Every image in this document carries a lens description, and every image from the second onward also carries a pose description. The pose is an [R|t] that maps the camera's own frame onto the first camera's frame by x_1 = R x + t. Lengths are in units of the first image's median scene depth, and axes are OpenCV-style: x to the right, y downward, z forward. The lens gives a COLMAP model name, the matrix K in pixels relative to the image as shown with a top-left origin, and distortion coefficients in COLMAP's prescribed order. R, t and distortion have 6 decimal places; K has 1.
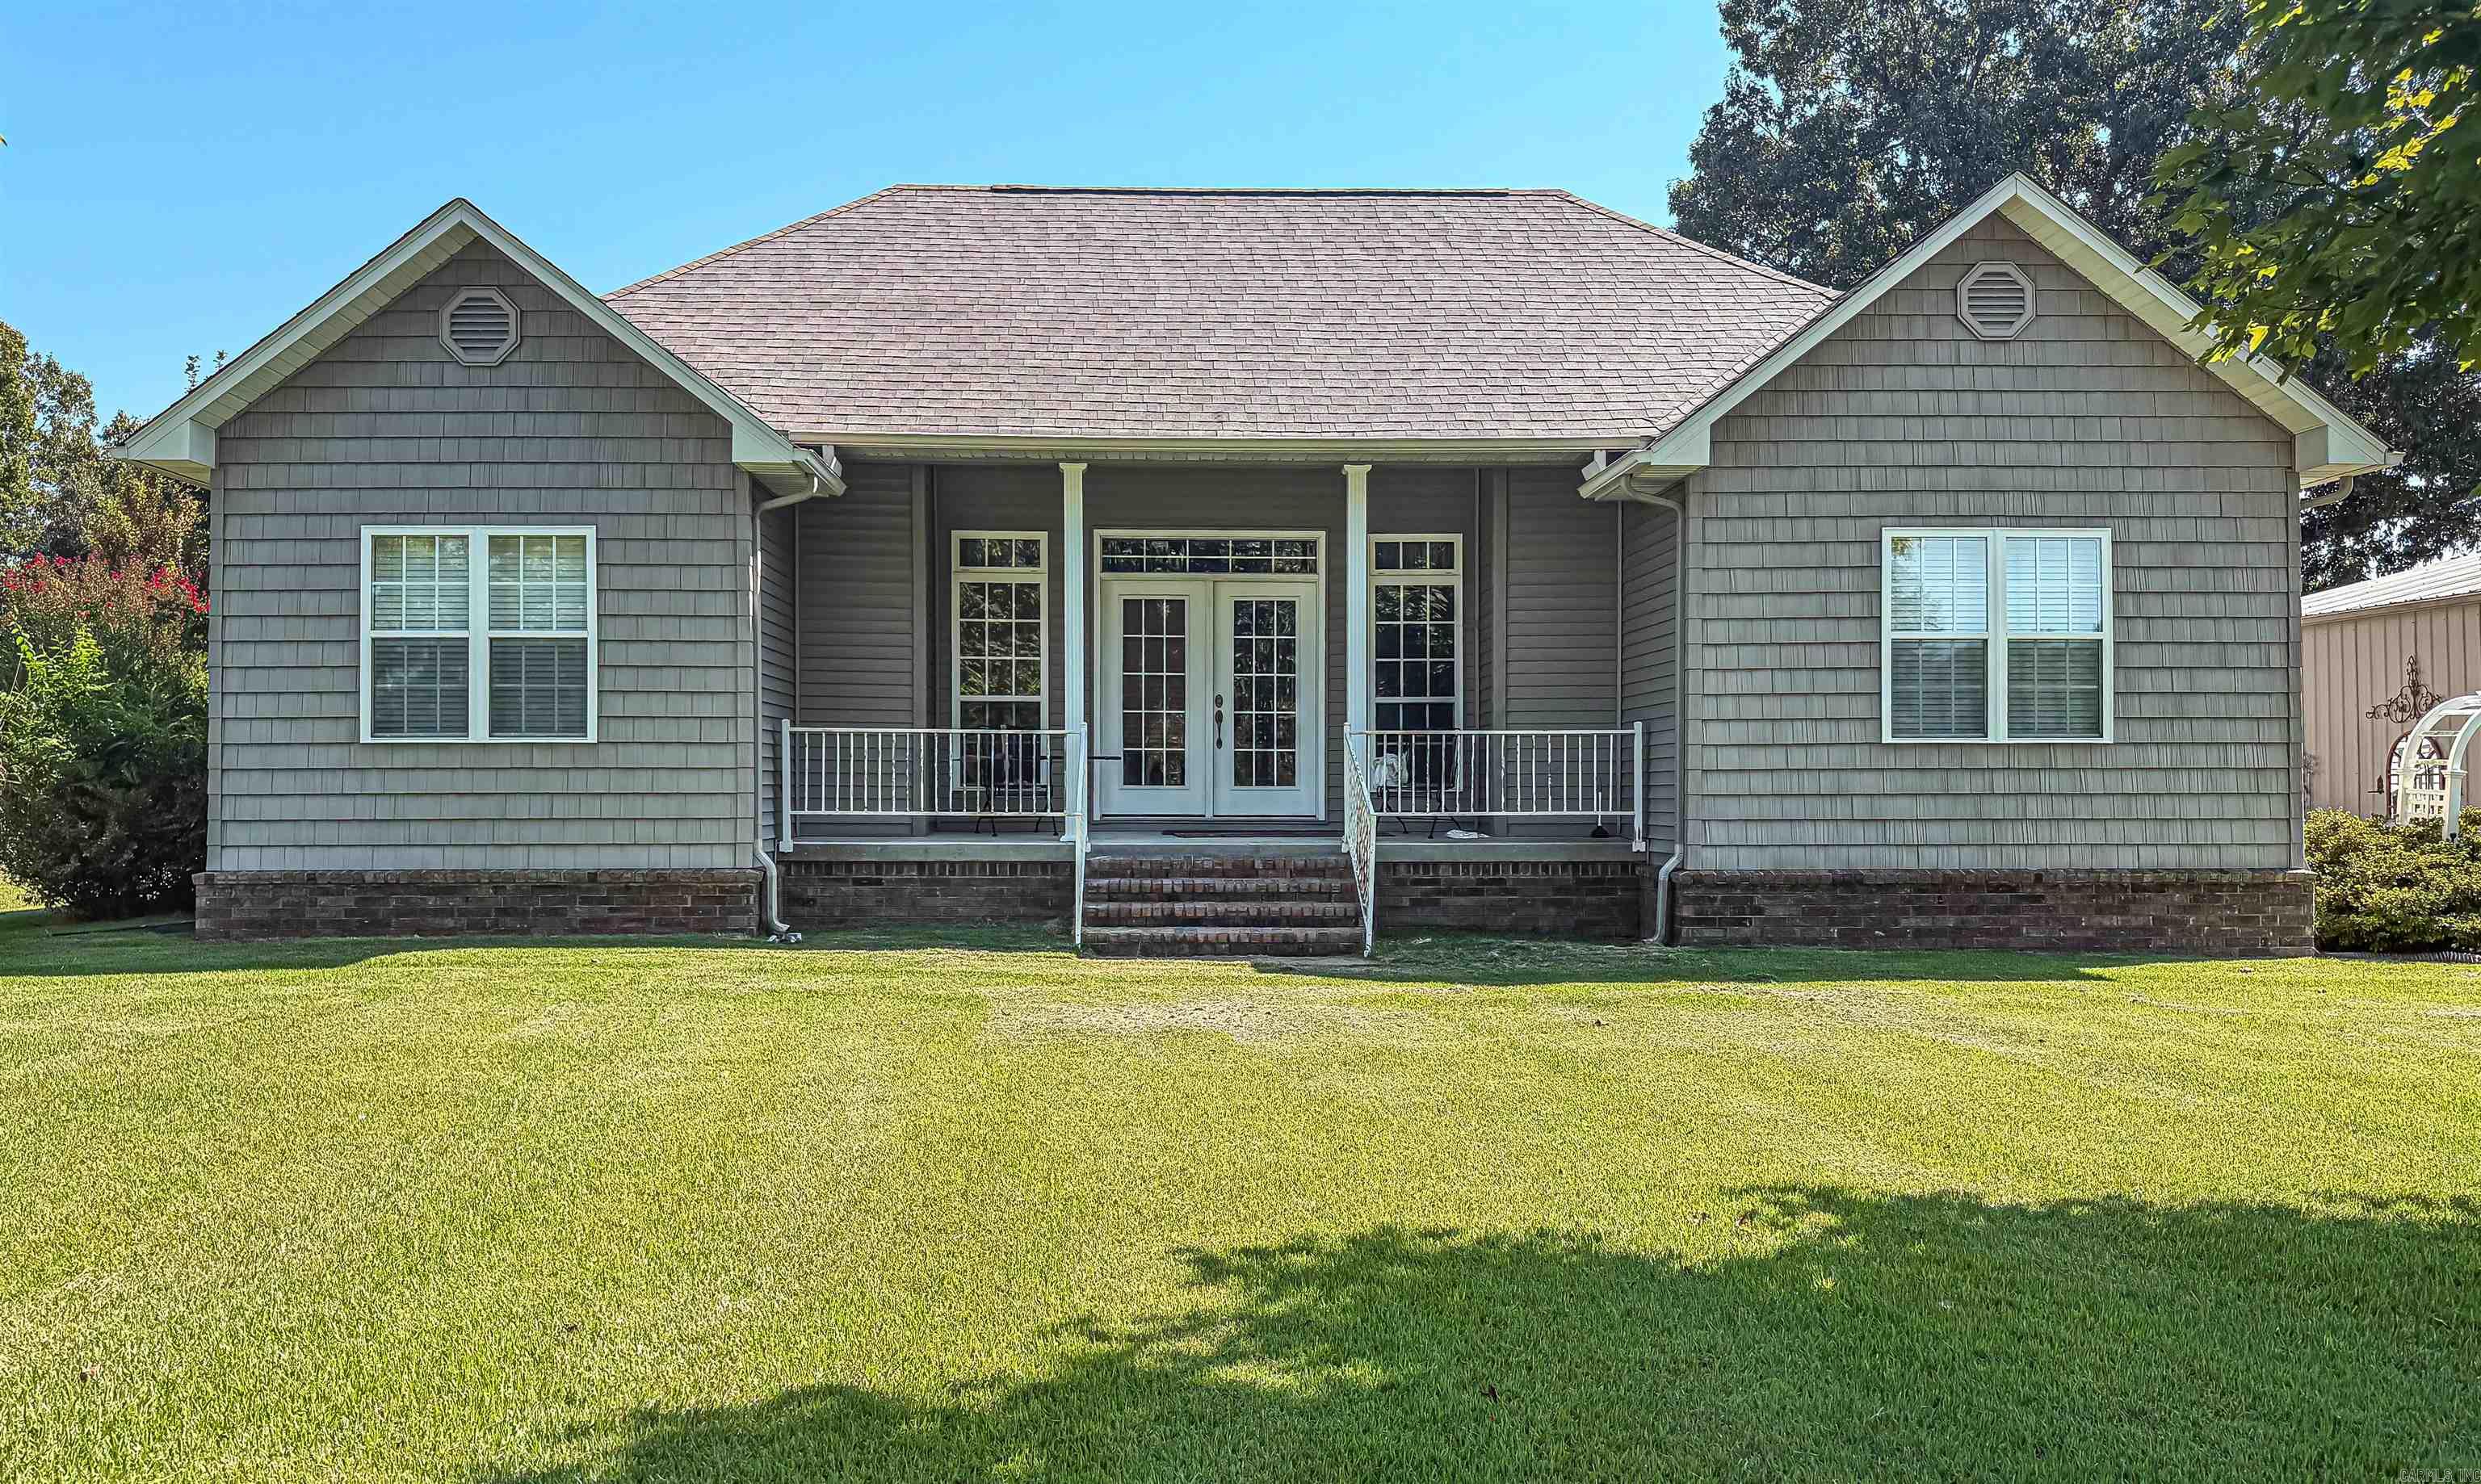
lens RADIAL K [[1811.9, 0, 1240.3], [0, 1811.9, 726.8], [0, 0, 1]] dist [-0.017467, -0.004248]
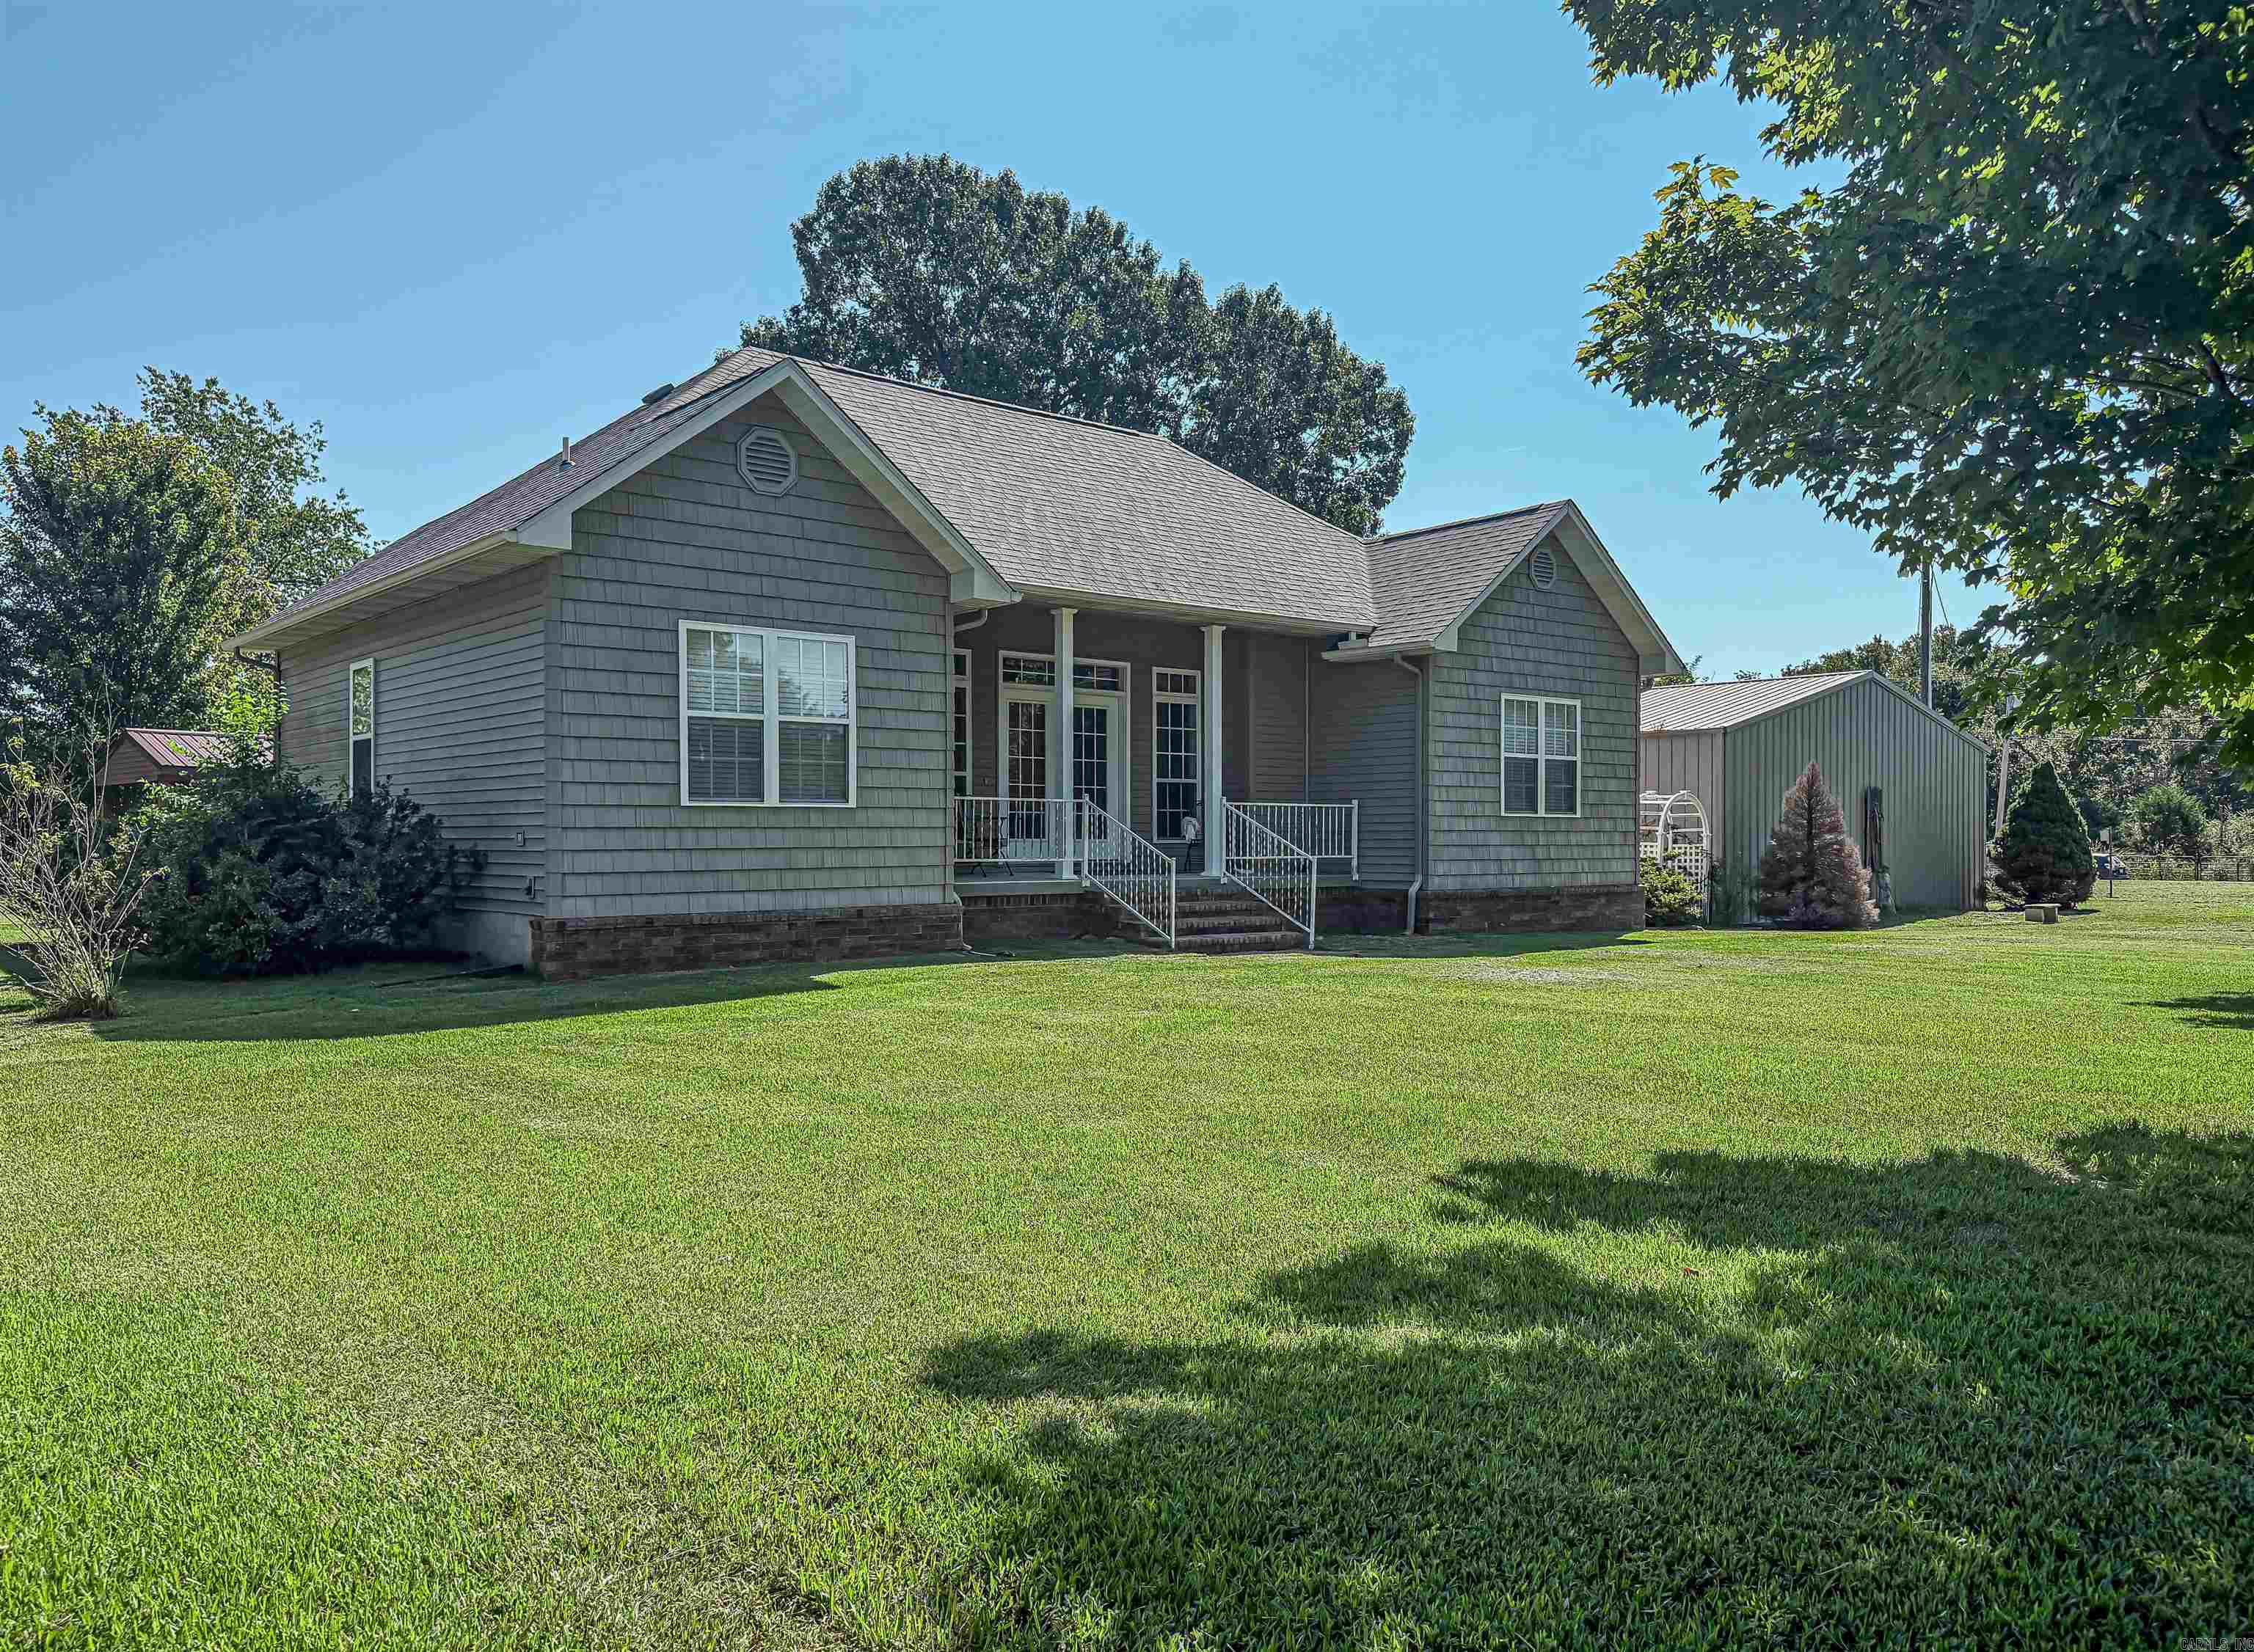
lens RADIAL K [[1638.1, 0, 1123.6], [0, 1638.1, 813.4], [0, 0, 1]] dist [0.056932, -0.028949]
pose [[0.780351, 0.008949, 0.625277, -0.928688], [-0.018437, 0.999792, 0.008700, -0.000513], [-0.625069, -0.018317, 0.780354, -0.014444]]
